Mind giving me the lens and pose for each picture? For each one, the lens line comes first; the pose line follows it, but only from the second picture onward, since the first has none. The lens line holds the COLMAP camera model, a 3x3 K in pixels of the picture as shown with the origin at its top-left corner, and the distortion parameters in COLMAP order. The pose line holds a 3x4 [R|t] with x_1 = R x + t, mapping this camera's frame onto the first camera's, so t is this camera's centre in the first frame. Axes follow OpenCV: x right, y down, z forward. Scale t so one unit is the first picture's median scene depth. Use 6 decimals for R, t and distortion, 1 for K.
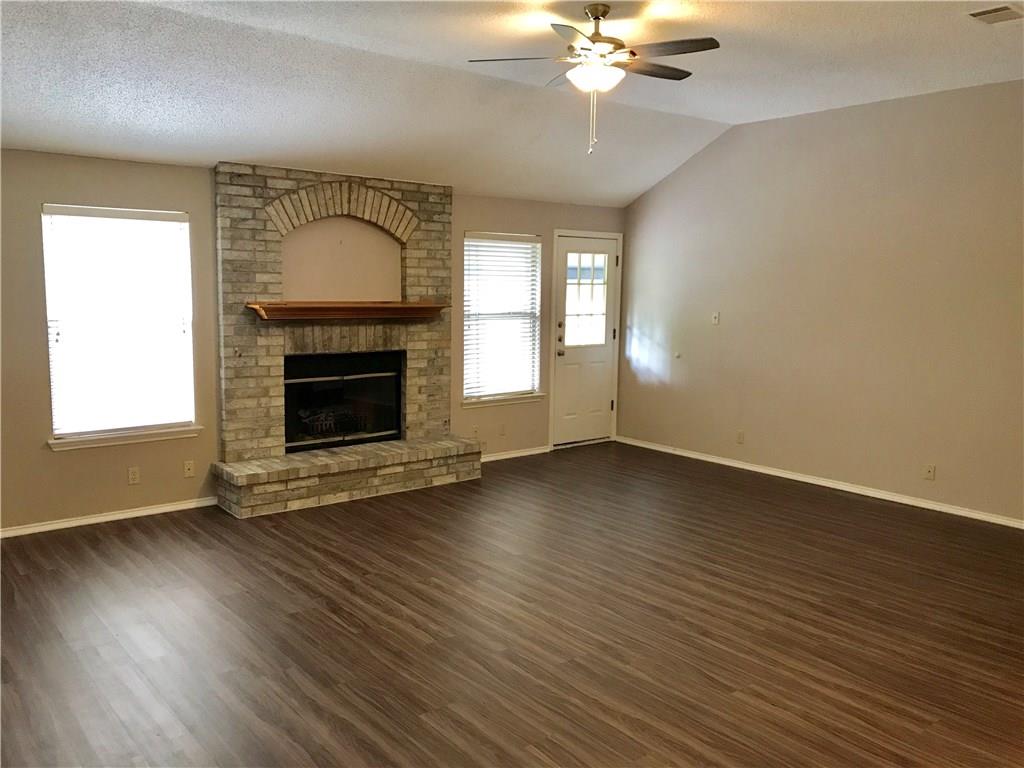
lens RADIAL K [[831.4, 0, 522.3], [0, 831.4, 383.9], [0, 0, 1]] dist [0.078166, -0.087163]
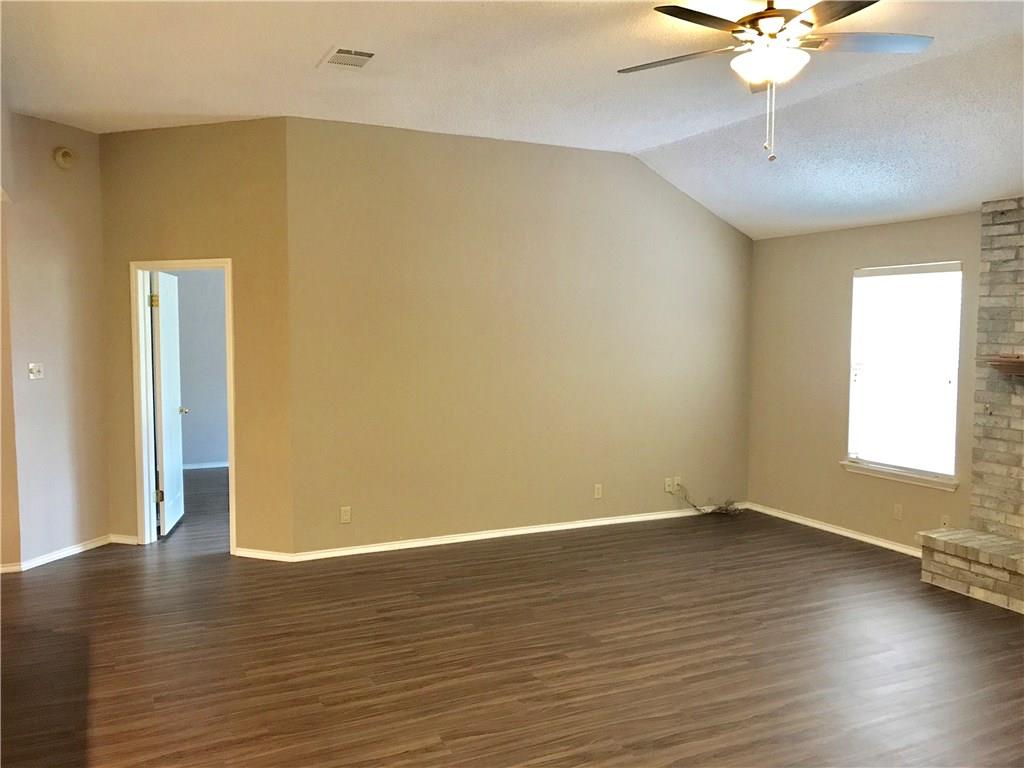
lens RADIAL K [[836.9, 0, 489.7], [0, 836.9, 384.9], [0, 0, 1]] dist [0.051188, -0.067914]
pose [[-0.256340, 0.053973, -0.965079, 0.626423], [-0.124176, 0.988327, 0.088256, -0.072667], [0.958577, 0.142463, -0.246645, 0.666823]]
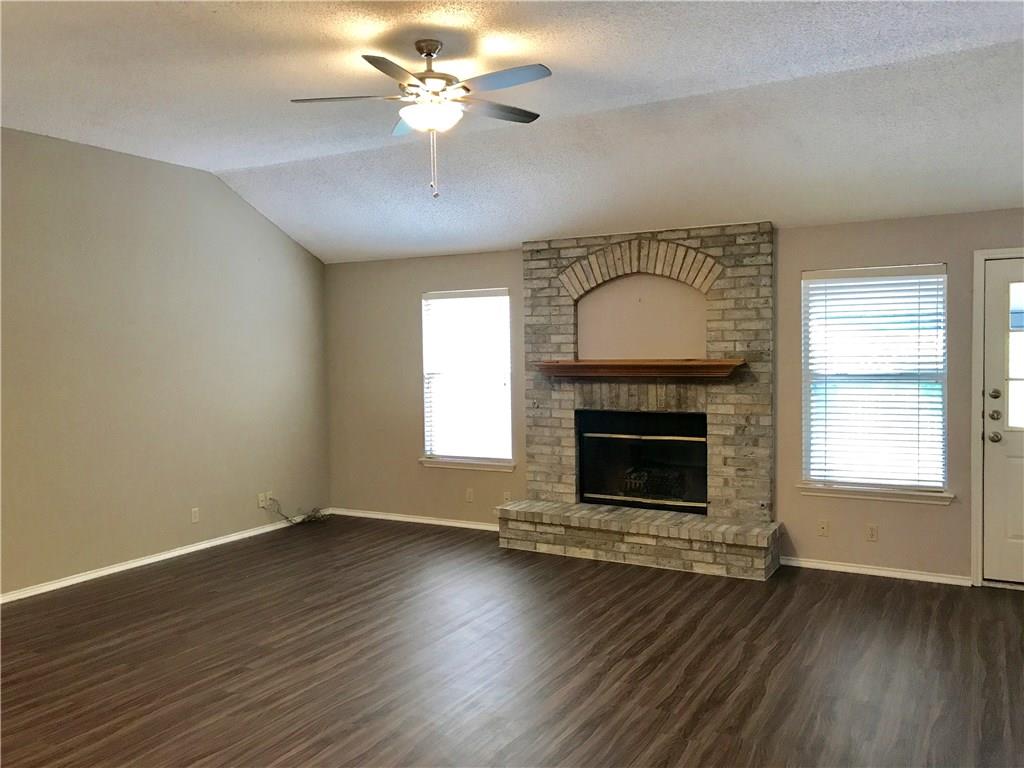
lens RADIAL K [[834.7, 0, 508.4], [0, 834.7, 378.4], [0, 0, 1]] dist [0.053140, -0.082119]
pose [[0.350559, 0.015839, -0.936407, 0.671942], [-0.094413, 0.995361, -0.018509, -0.044879], [0.931770, 0.094897, 0.350428, 0.529377]]
